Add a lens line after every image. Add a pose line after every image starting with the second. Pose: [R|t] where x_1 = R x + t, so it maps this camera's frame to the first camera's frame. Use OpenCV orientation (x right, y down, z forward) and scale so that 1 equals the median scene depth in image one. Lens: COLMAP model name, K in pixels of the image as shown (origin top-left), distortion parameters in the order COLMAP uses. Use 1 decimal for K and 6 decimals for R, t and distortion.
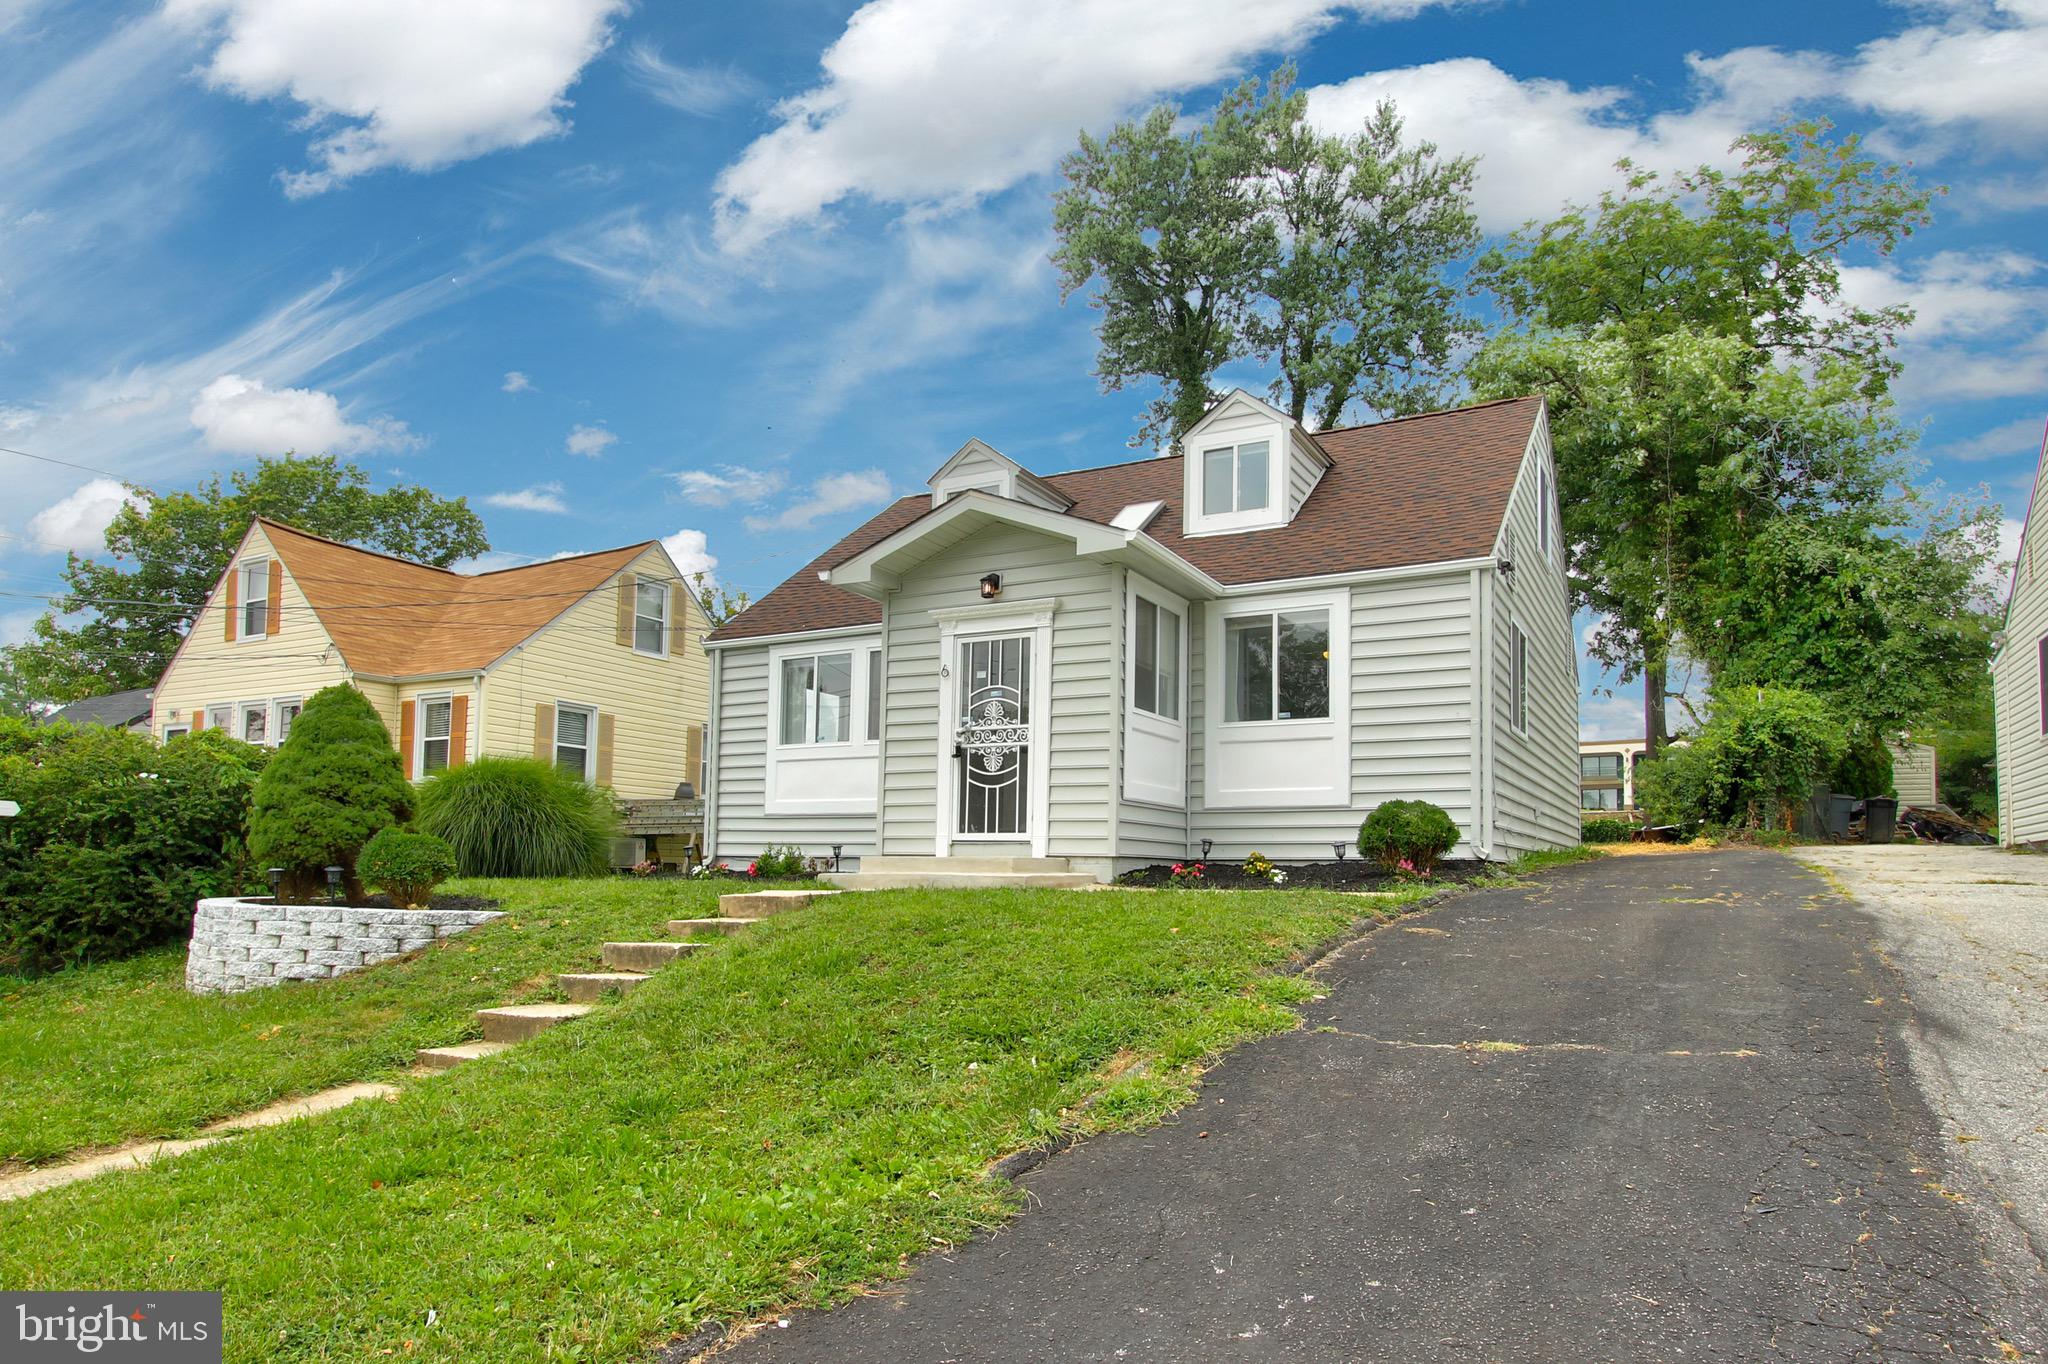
lens RADIAL K [[1203.8, 0, 1023.9], [0, 1203.8, 717.2], [0, 0, 1]] dist [-0.007140, -0.000316]
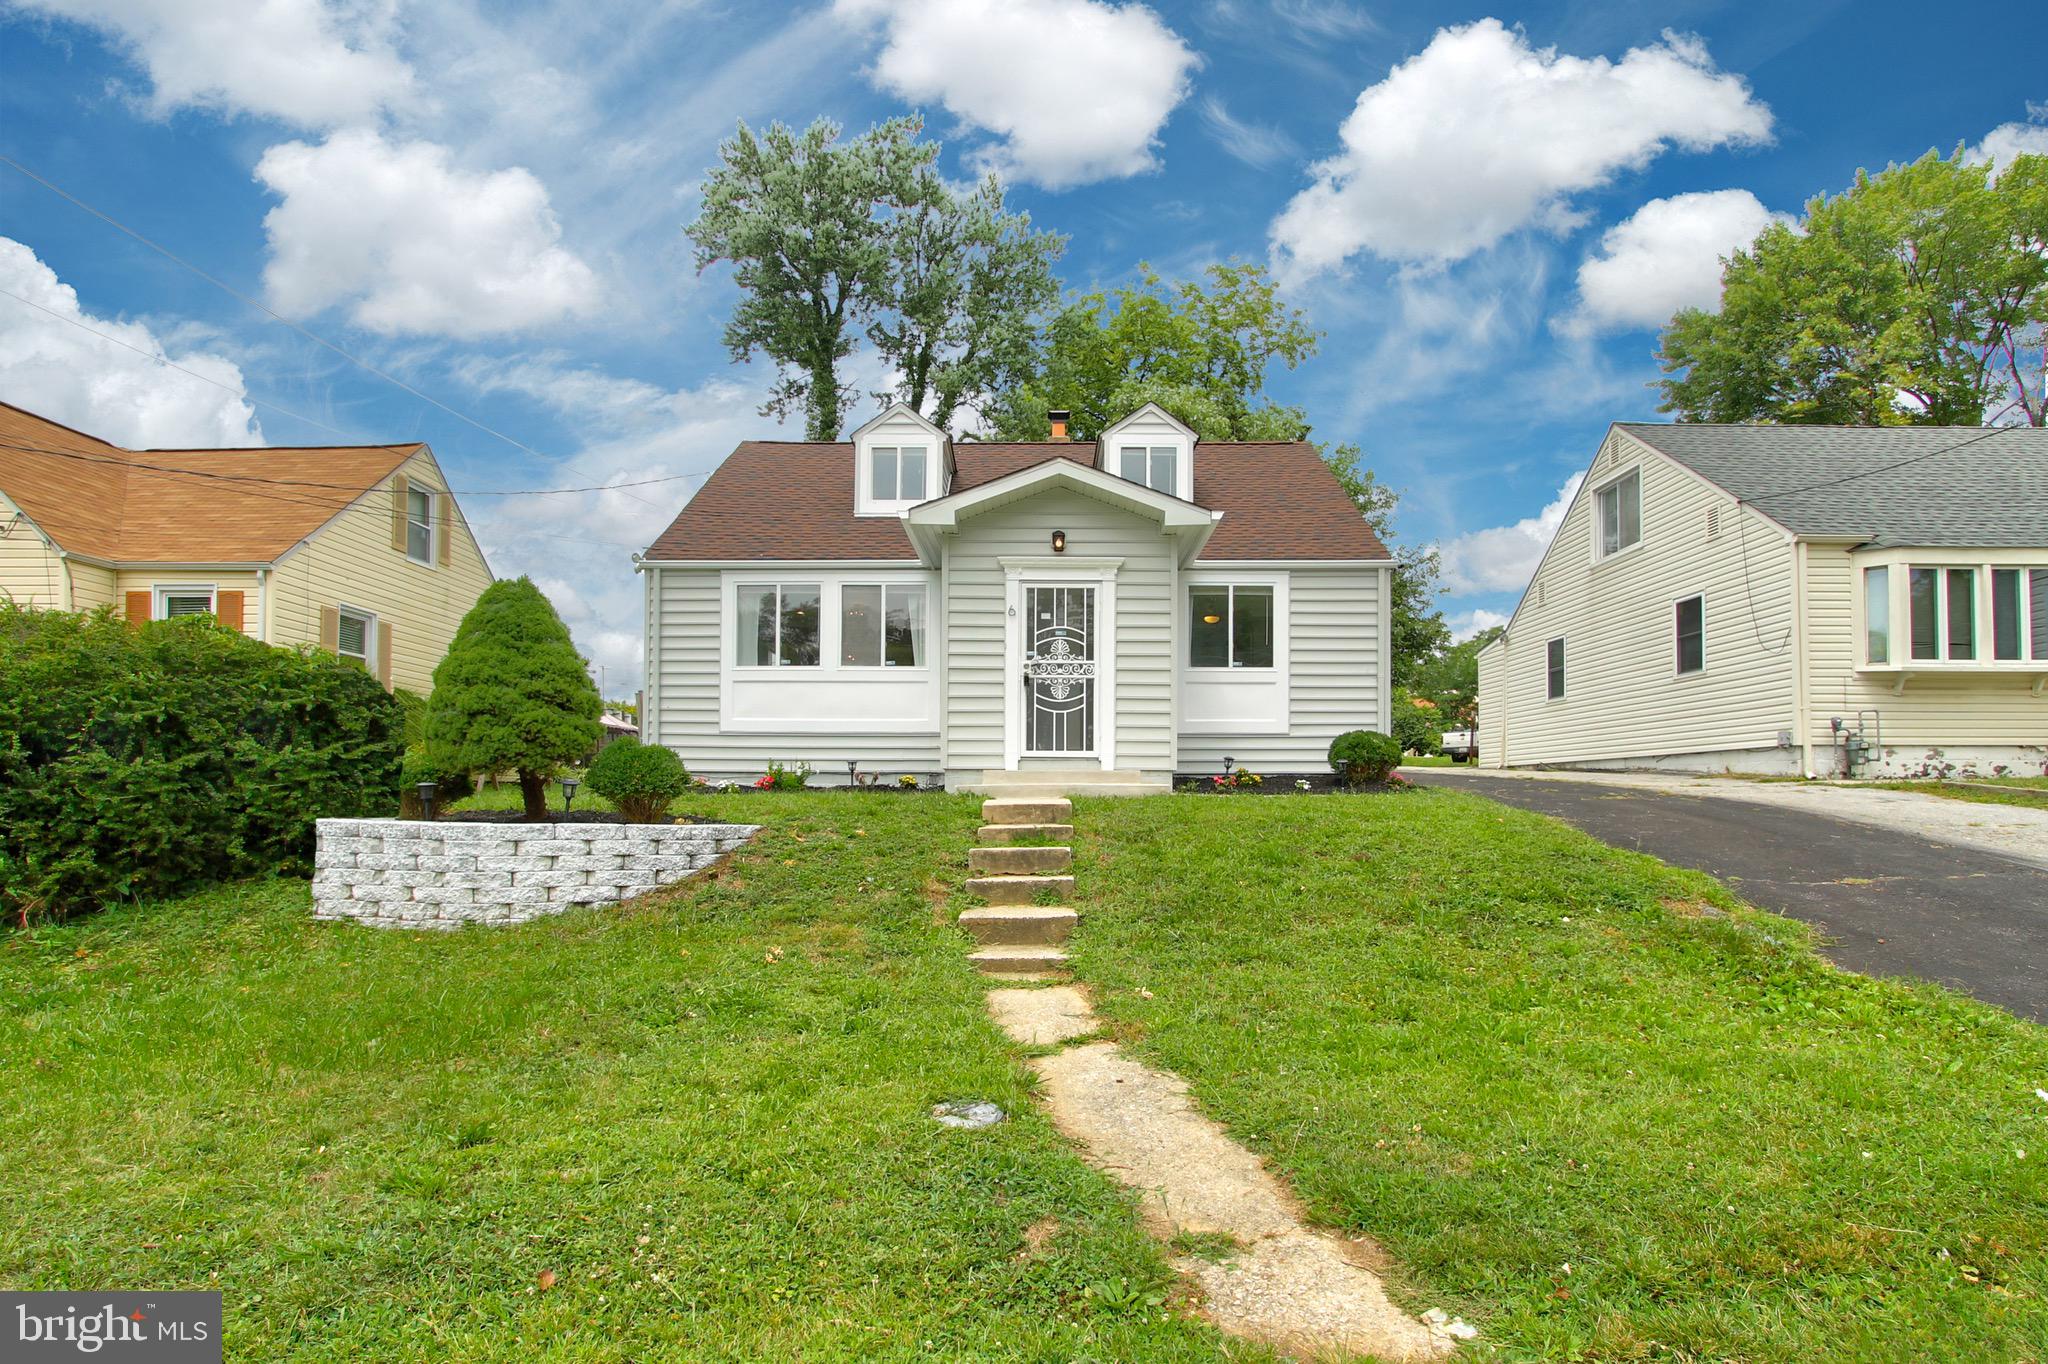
lens RADIAL K [[1004.2, 0, 1040.9], [0, 1004.2, 698.6], [0, 0, 1]] dist [-0.015932, 0.000529]
pose [[0.882402, 0.034274, 0.469247, -0.506432], [-0.052085, 0.998329, 0.025025, 0.020981], [-0.467605, -0.046523, 0.882712, 0.138150]]
